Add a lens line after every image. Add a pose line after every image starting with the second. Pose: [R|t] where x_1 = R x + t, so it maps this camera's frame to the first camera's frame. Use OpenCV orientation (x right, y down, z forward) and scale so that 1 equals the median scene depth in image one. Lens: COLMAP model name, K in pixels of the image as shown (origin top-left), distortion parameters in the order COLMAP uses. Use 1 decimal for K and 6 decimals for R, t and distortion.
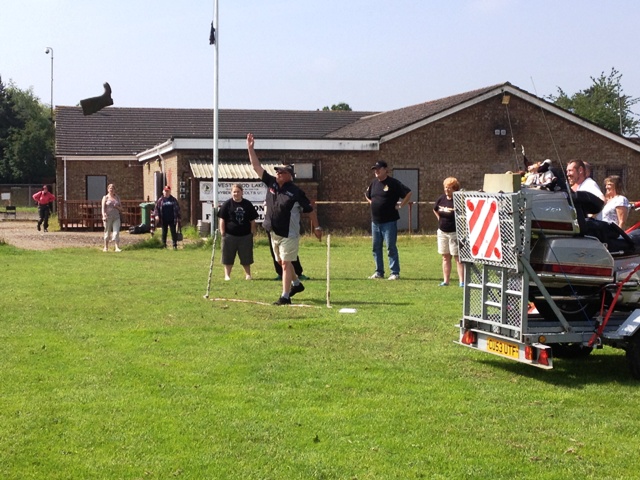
lens RADIAL K [[1389.6, 0, 320.7], [0, 1389.6, 239.0], [0, 0, 1]] dist [0.157239, 0.478465]
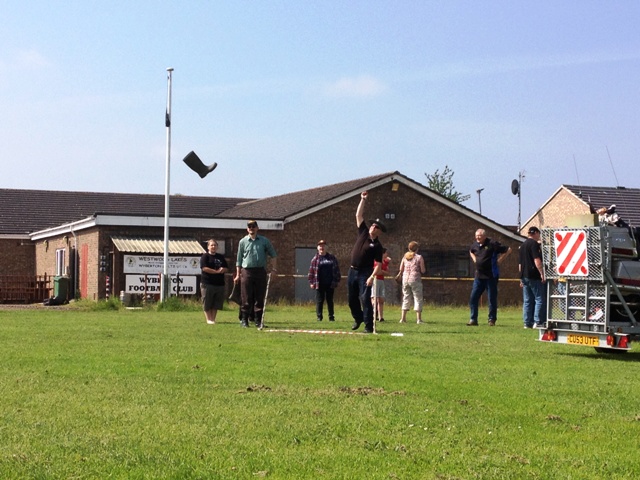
lens RADIAL K [[1396.0, 0, 320.5], [0, 1396.0, 242.5], [0, 0, 1]] dist [0.139062, 0.515162]
pose [[0.990008, 0.015888, 0.140112, -0.088470], [-0.006505, 0.997720, -0.067170, 0.020992], [-0.140860, 0.065587, 0.987855, -0.094787]]
